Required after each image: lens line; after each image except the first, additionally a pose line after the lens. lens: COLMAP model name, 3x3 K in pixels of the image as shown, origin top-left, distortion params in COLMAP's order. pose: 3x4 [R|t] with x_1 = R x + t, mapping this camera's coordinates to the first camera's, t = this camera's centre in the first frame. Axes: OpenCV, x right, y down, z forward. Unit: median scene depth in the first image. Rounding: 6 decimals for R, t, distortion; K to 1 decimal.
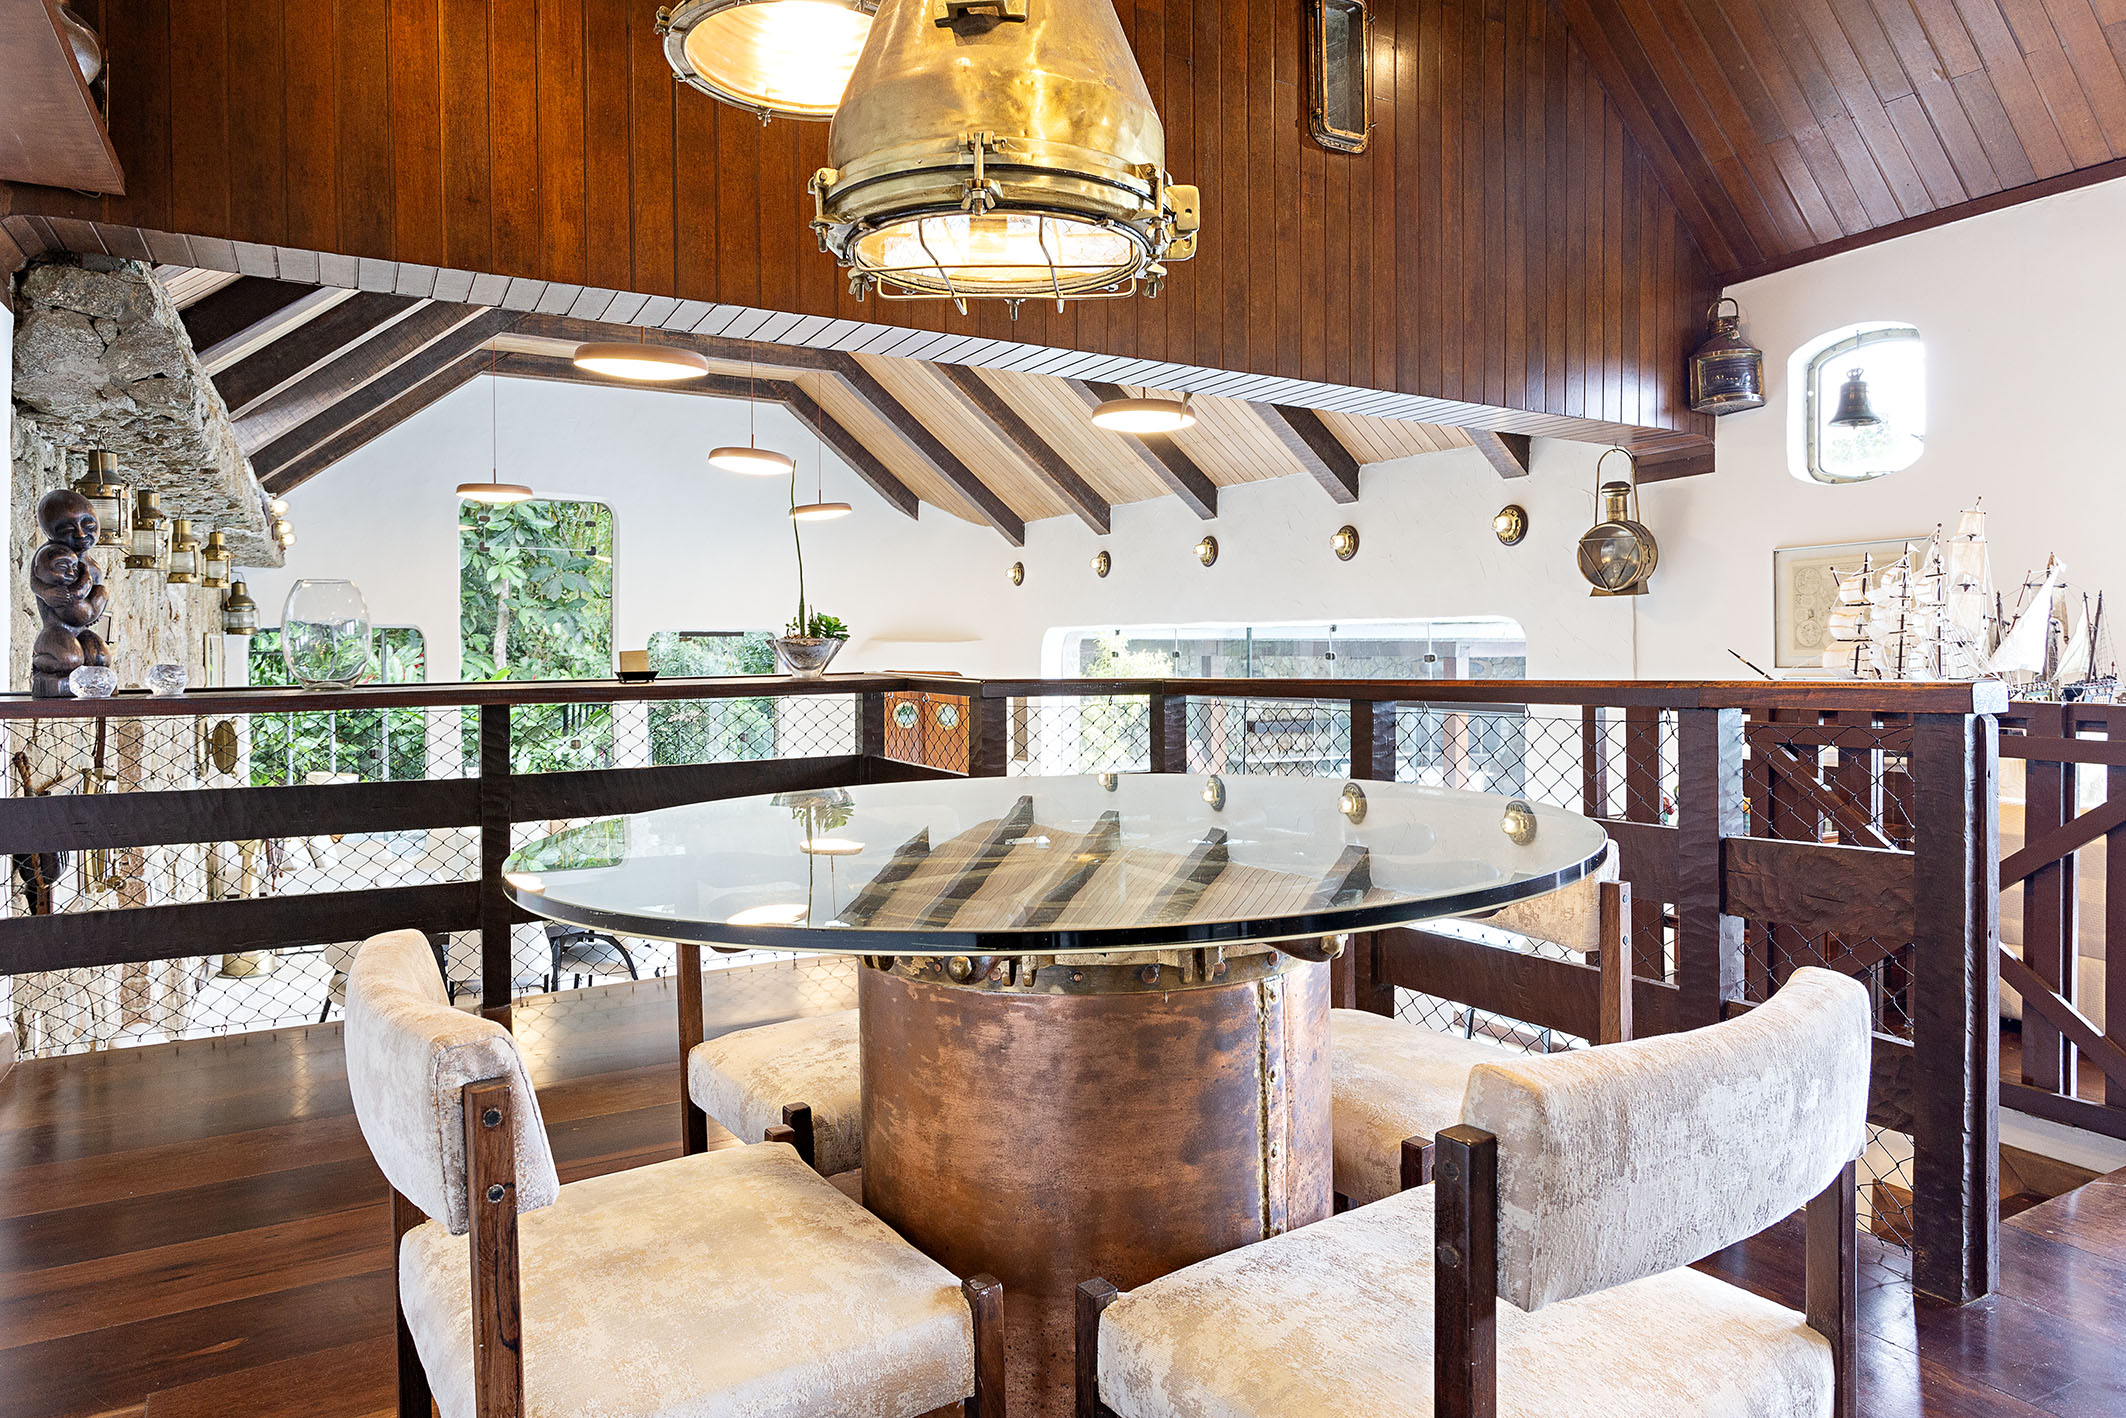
lens RADIAL K [[1288.9, 0, 1068.3], [0, 1288.9, 645.4], [0, 0, 1]] dist [-0.015806, 0.004811]
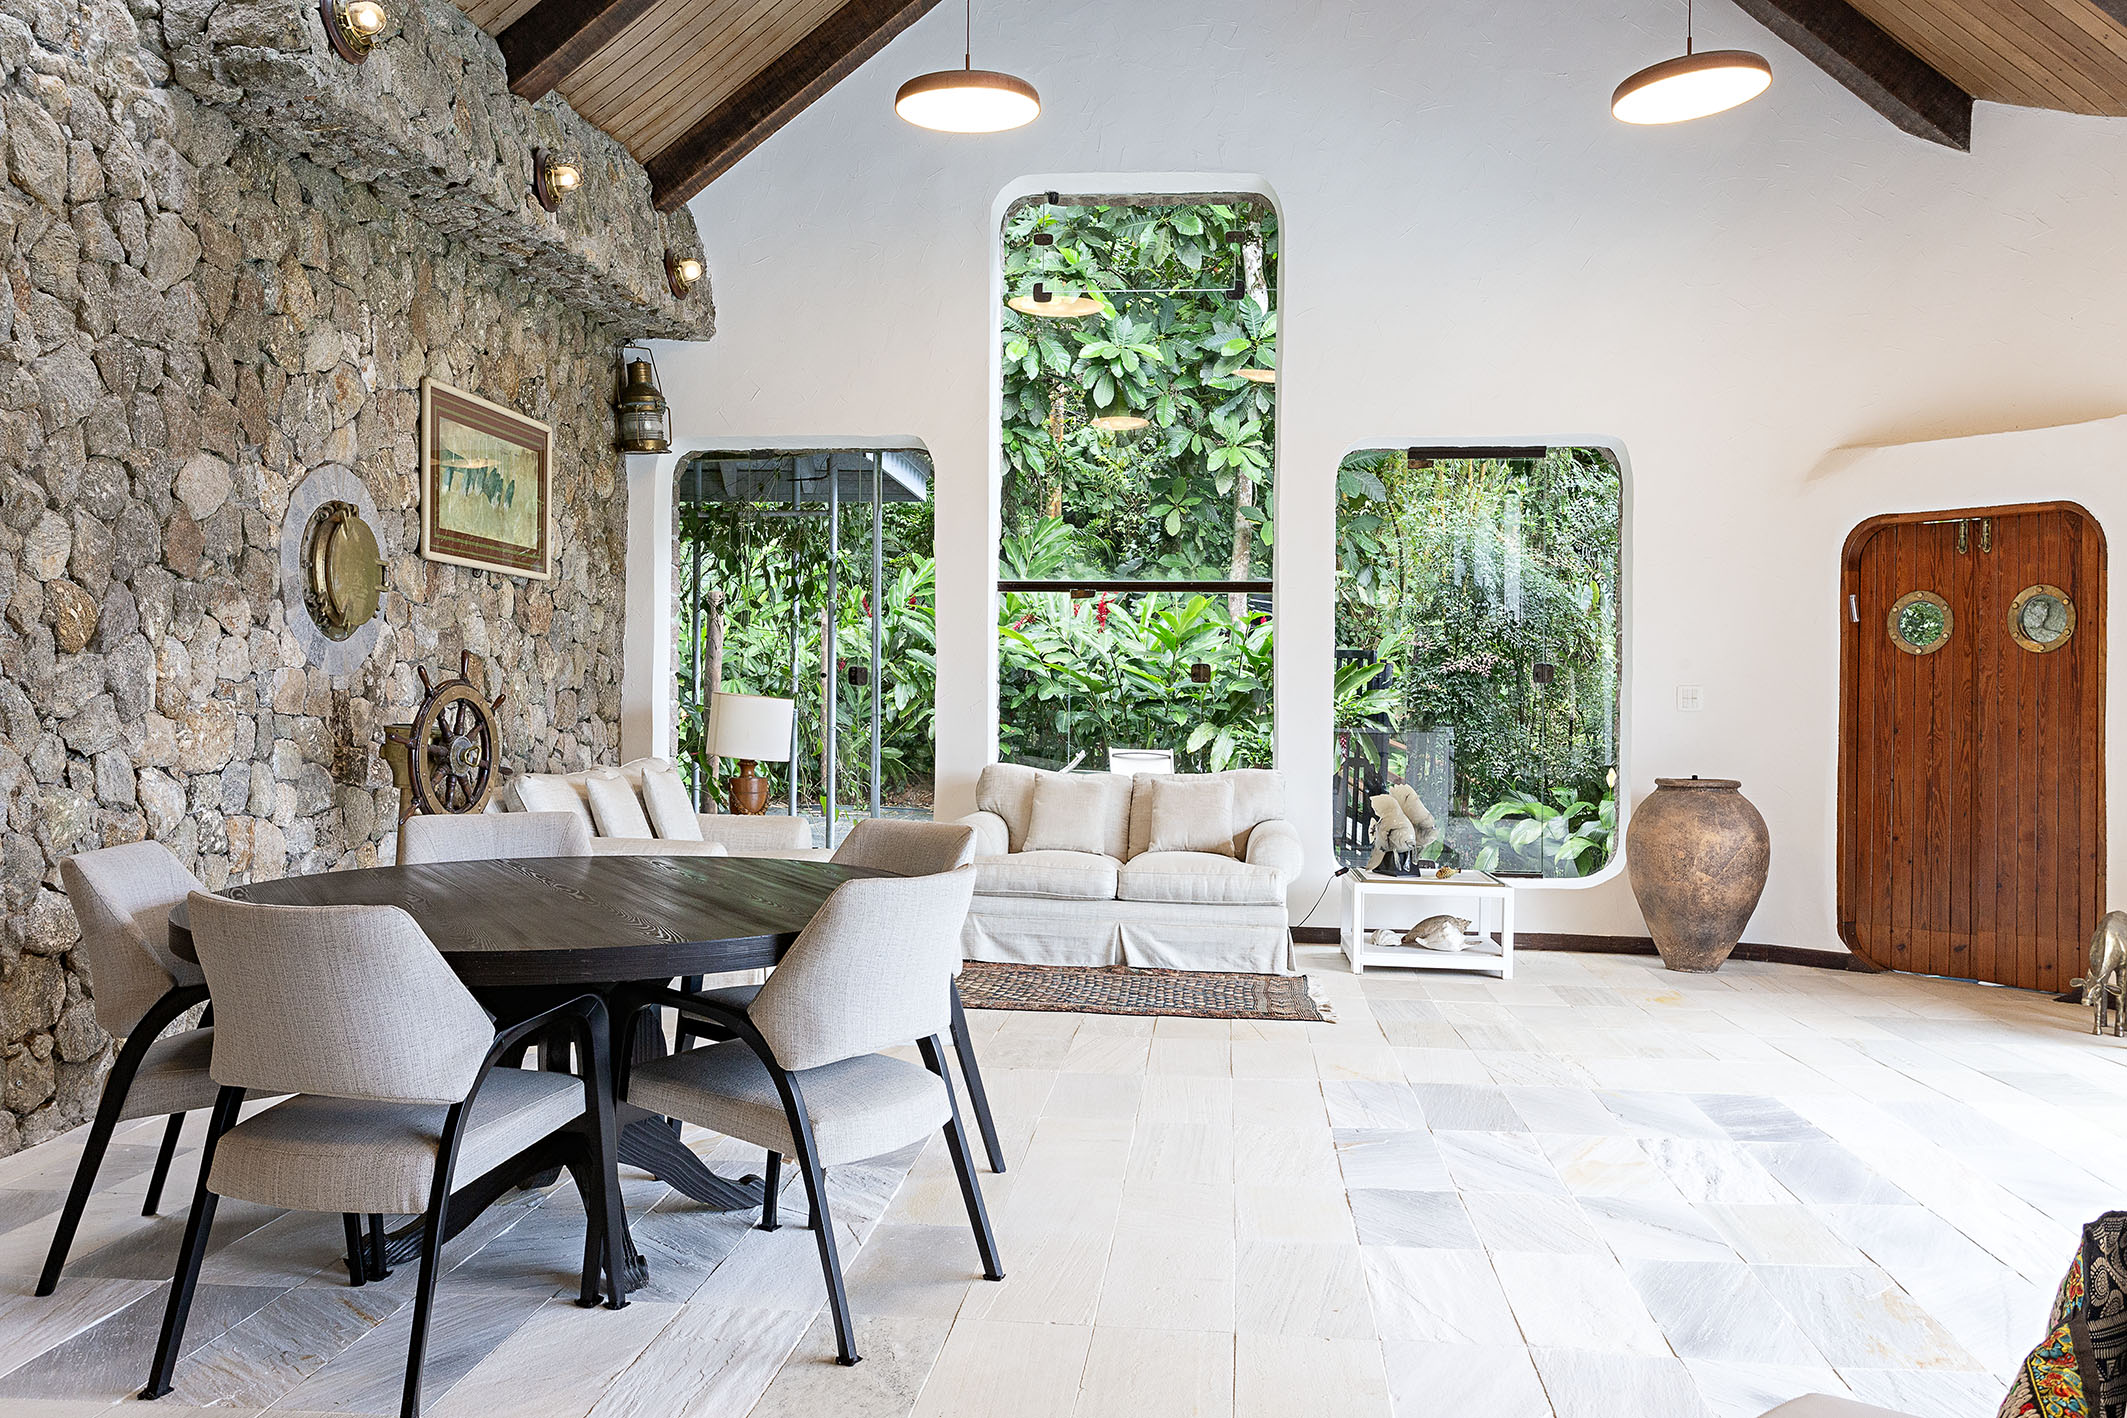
lens RADIAL K [[1697.3, 0, 1066.2], [0, 1697.3, 704.6], [0, 0, 1]] dist [-0.004171, -0.000267]
pose [[0.798621, 0.006220, -0.601803, -0.020766], [-0.013294, 0.999885, -0.007308, 0.087031], [0.601688, 0.013836, 0.798611, 0.397695]]
